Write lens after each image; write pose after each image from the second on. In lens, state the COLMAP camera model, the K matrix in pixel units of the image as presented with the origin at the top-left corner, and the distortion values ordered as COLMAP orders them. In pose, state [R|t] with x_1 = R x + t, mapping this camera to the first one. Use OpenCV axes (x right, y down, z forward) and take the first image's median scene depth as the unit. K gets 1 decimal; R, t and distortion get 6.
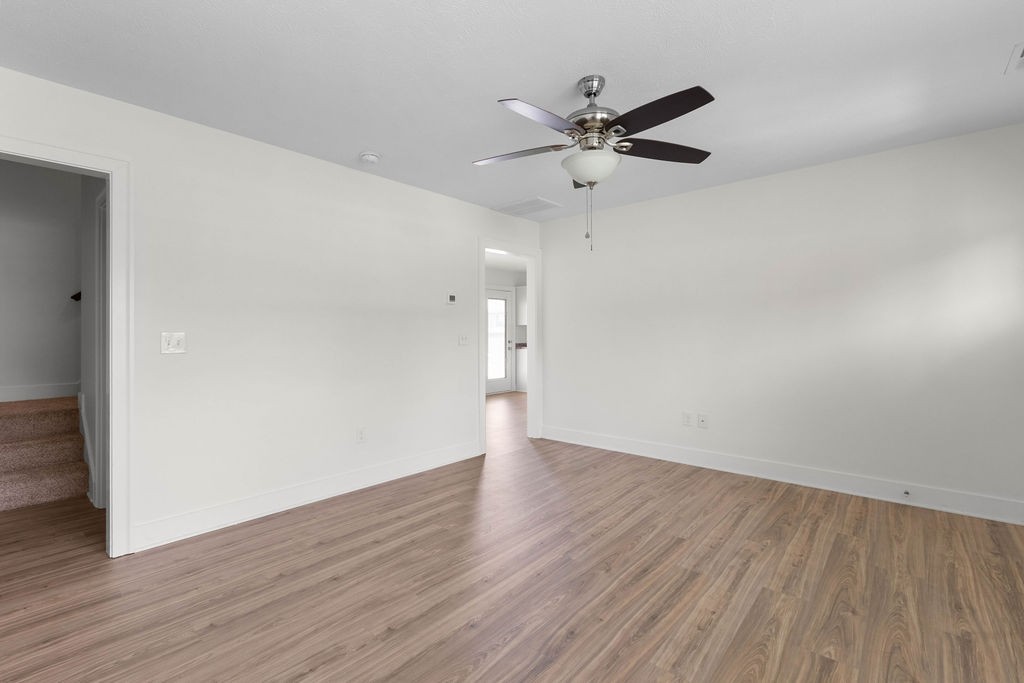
lens RADIAL K [[459.2, 0, 506.1], [0, 459.2, 329.5], [0, 0, 1]] dist [0.004601, 0.000746]
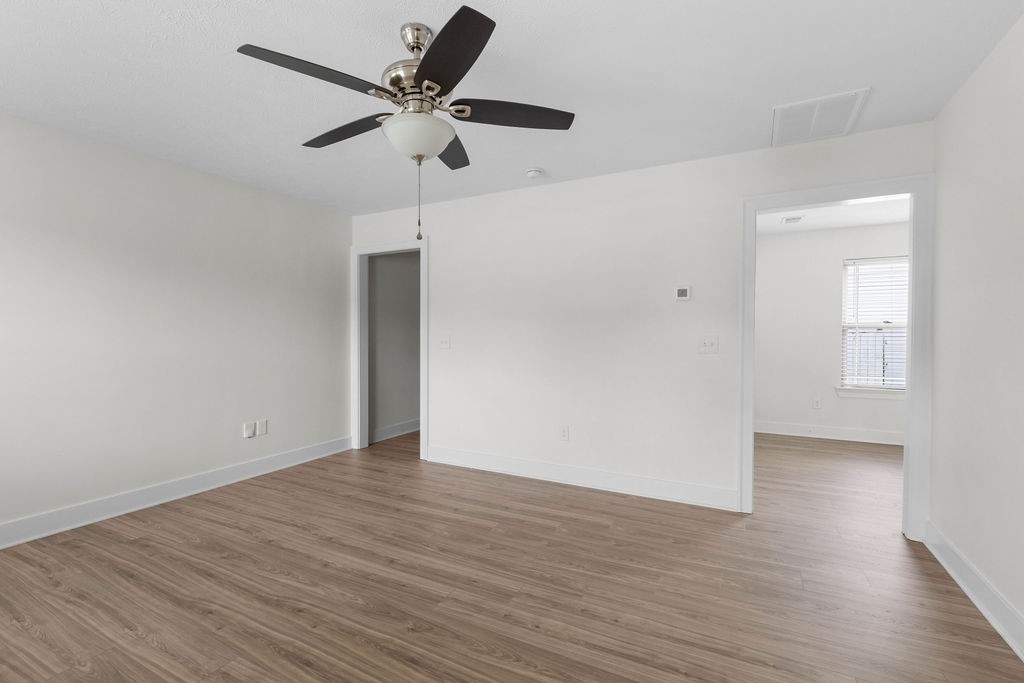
lens RADIAL K [[453.9, 0, 509.1], [0, 453.9, 342.6], [0, 0, 1]] dist [0.000721, 0.000267]
pose [[0.236410, 0.019179, -0.971464, 0.968938], [0.006715, 0.999749, 0.021371, -0.004414], [0.971630, -0.011576, 0.236221, 0.915131]]
